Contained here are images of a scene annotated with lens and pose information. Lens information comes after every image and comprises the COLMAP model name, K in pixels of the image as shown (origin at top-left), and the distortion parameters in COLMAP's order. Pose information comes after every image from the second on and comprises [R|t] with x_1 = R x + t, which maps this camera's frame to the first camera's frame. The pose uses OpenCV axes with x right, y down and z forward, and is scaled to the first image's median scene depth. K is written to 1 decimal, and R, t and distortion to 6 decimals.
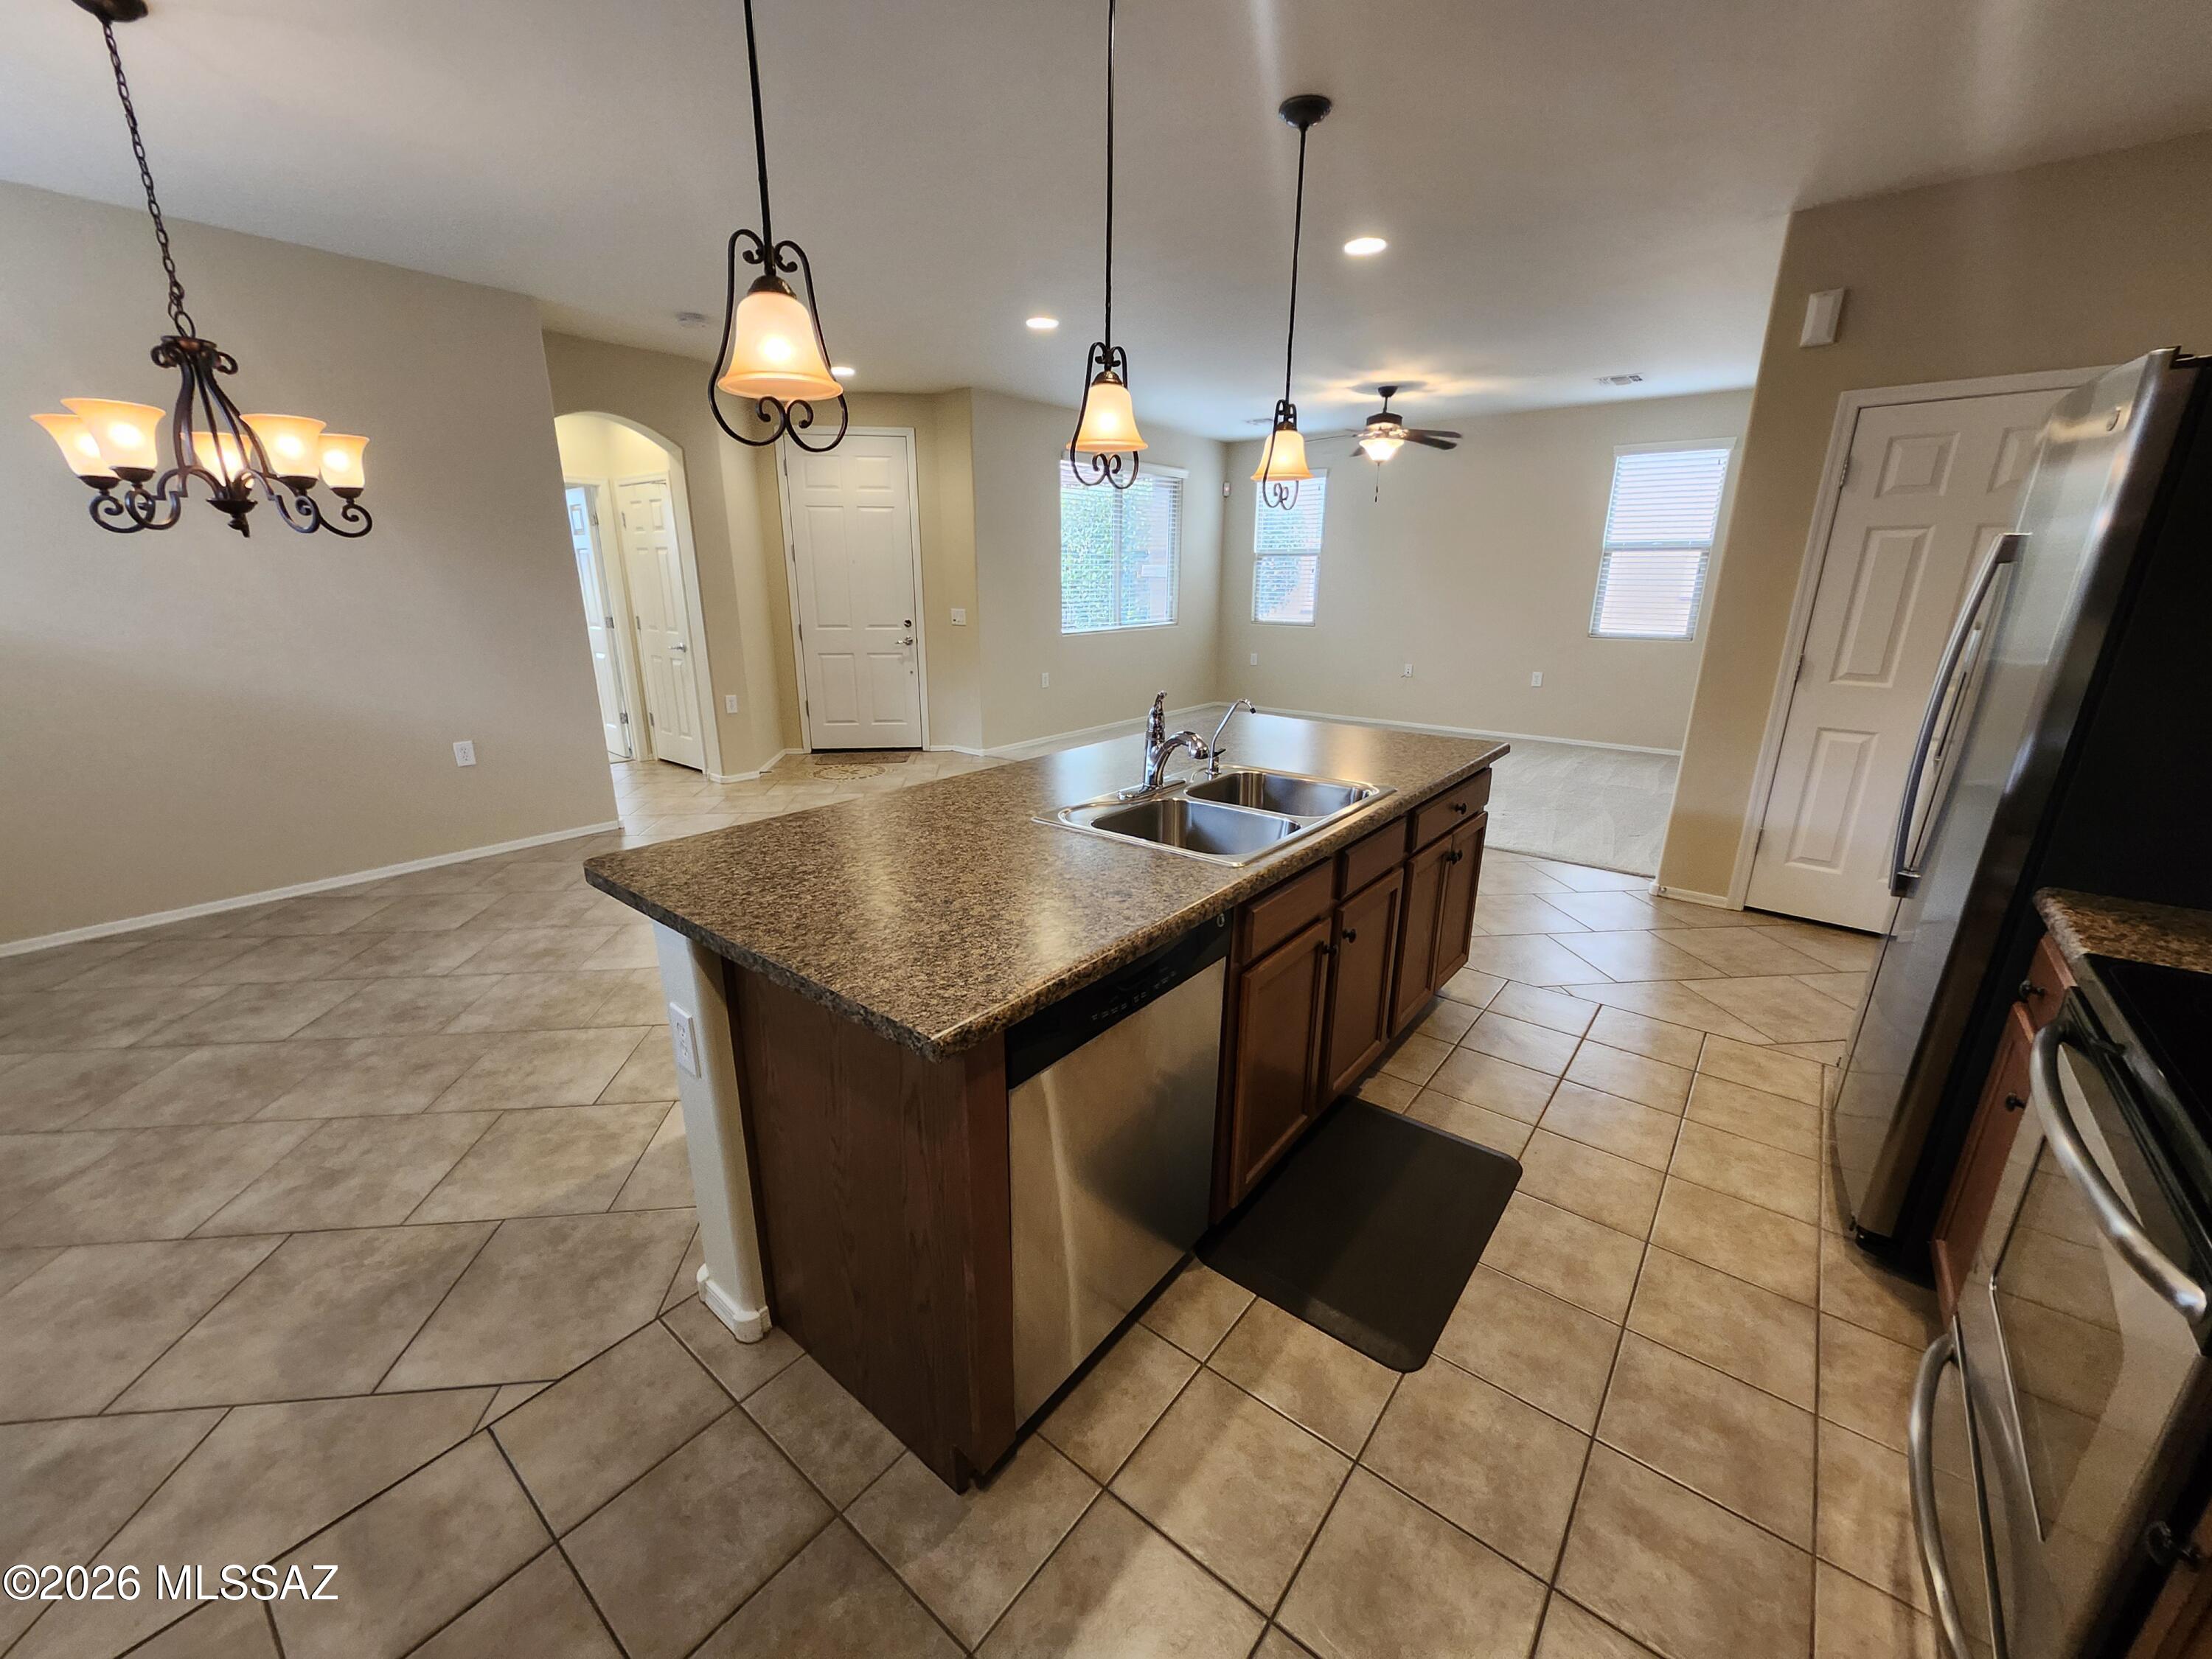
lens RADIAL K [[871.1, 0, 1095.8], [0, 871.1, 833.0], [0, 0, 1]] dist [0.002610, -0.000486]
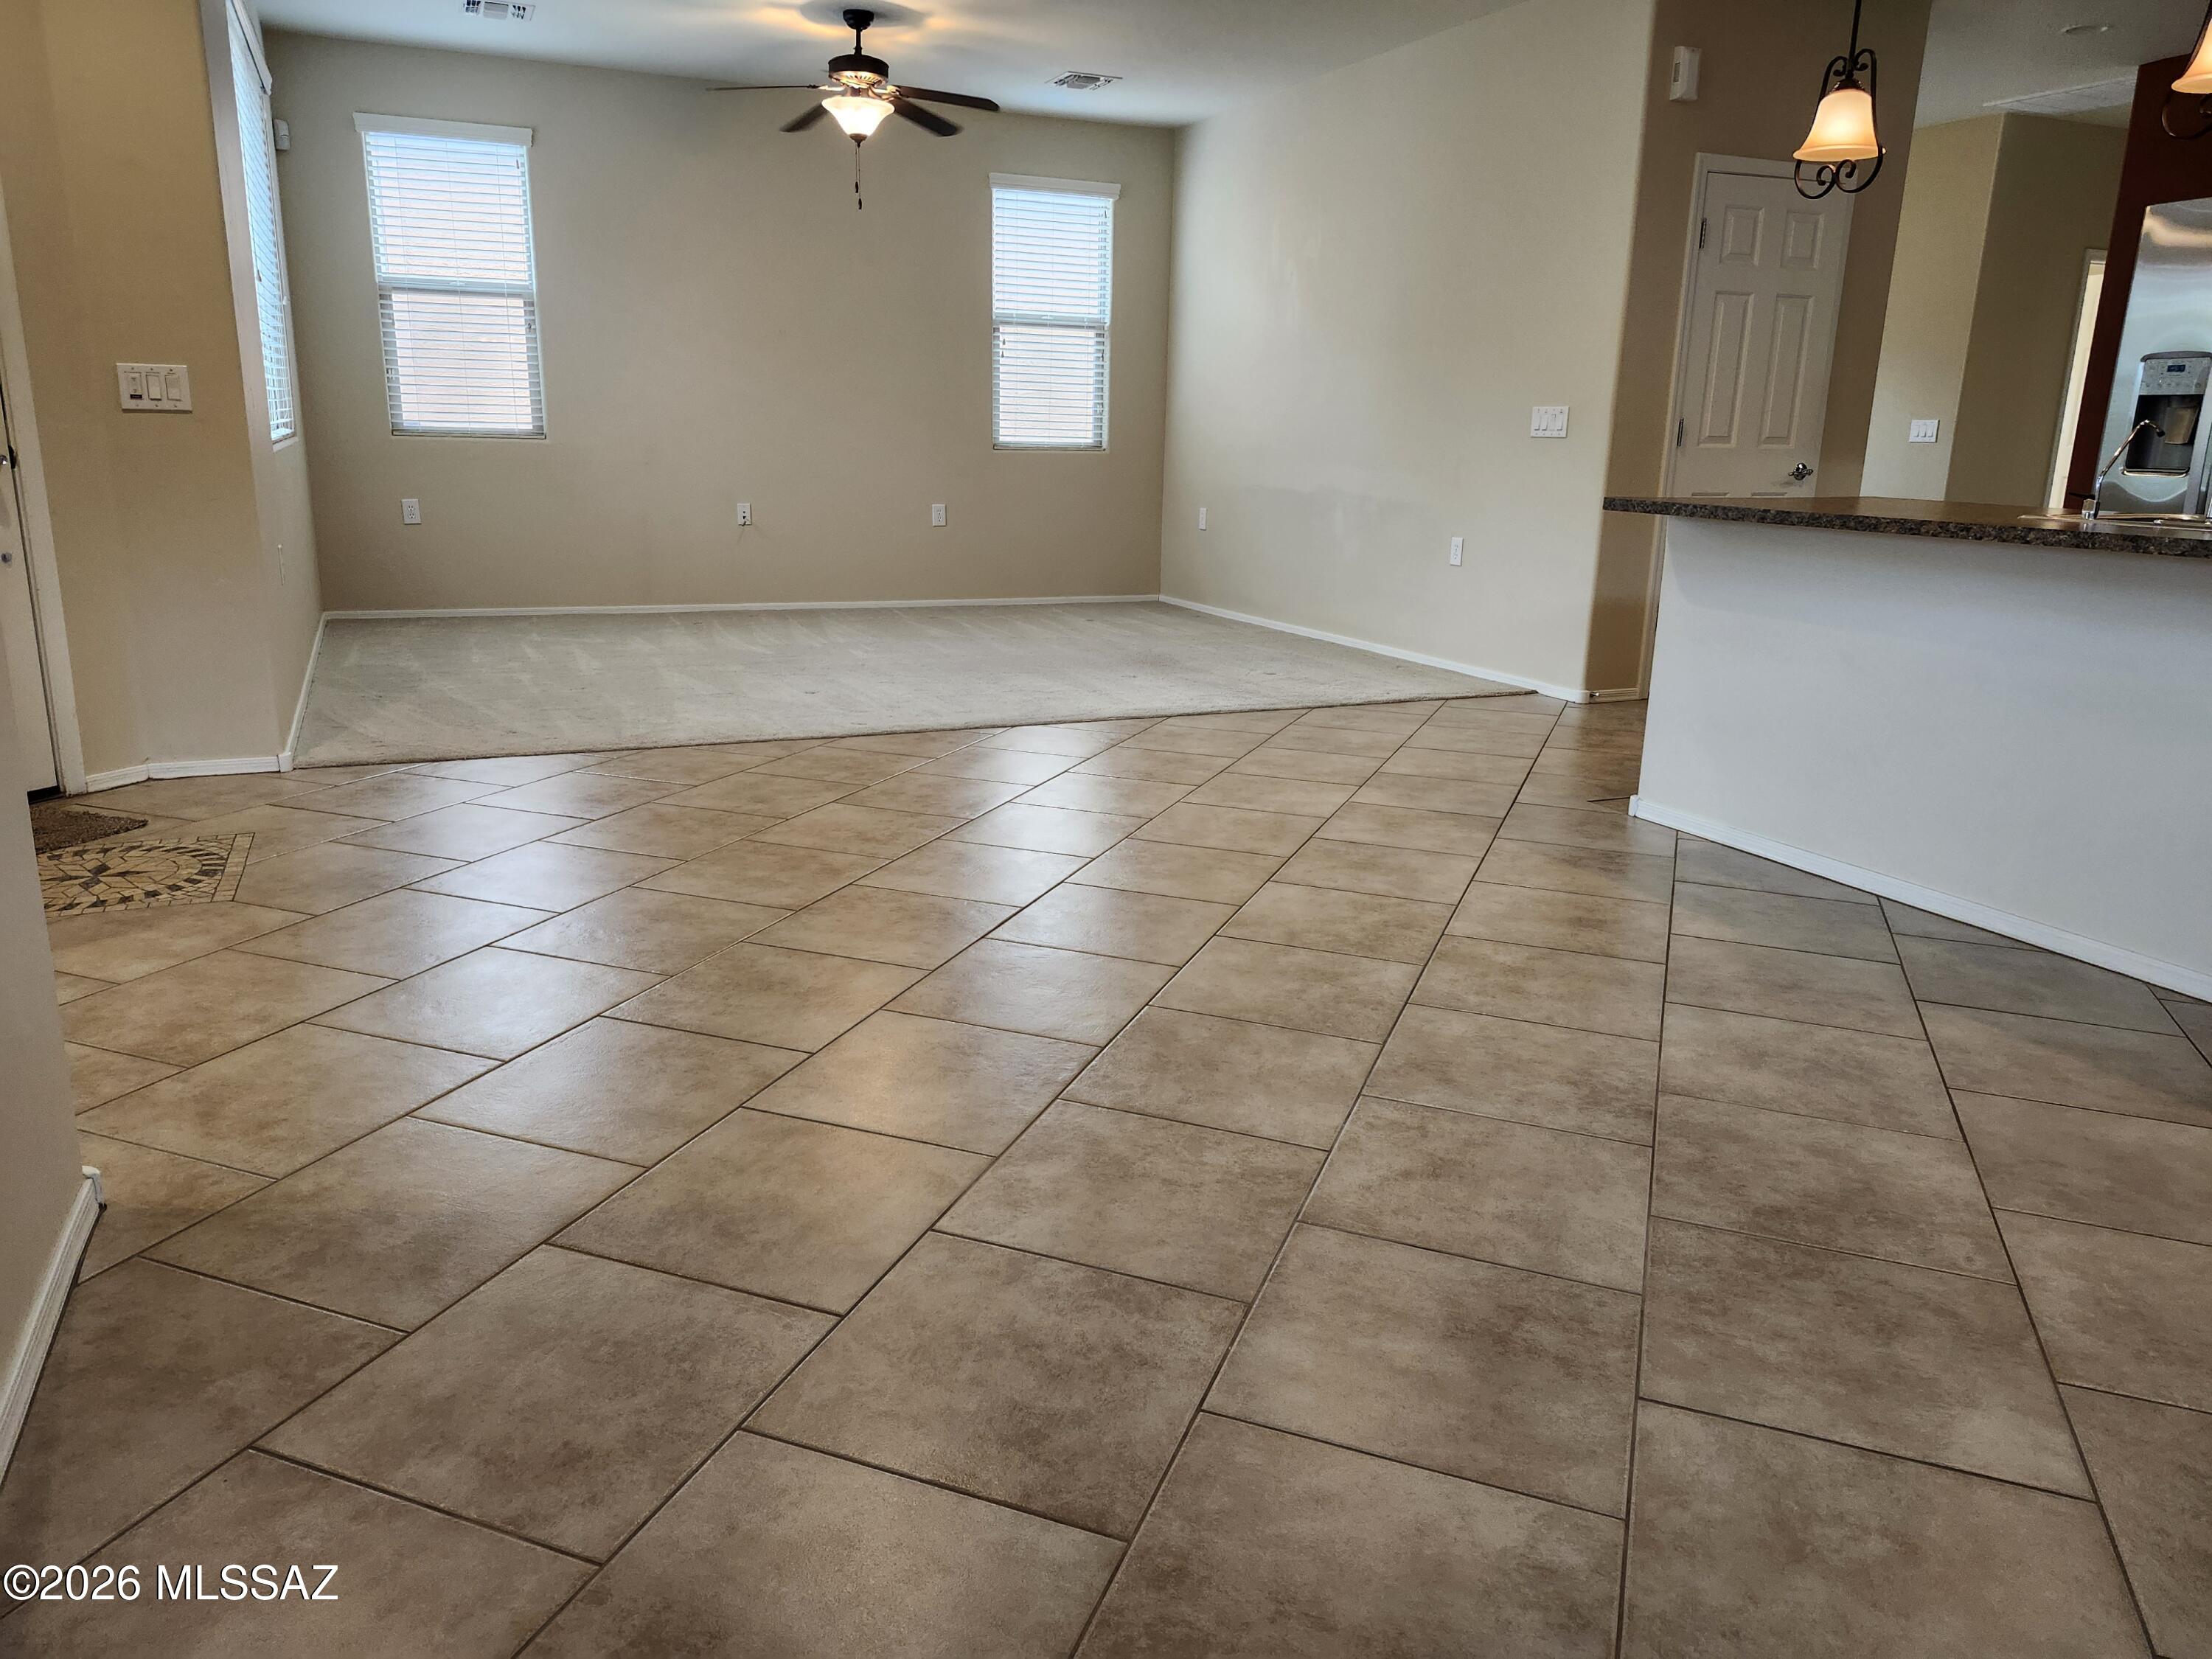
lens RADIAL K [[1527.2, 0, 1078.0], [0, 1527.2, 804.2], [0, 0, 1]] dist [0.086613, -0.093737]
pose [[0.467621, -0.205886, 0.859617, -1.928851], [0.234042, 0.966627, 0.104200, -0.229350], [-0.852382, 0.152461, 0.500201, 1.392579]]
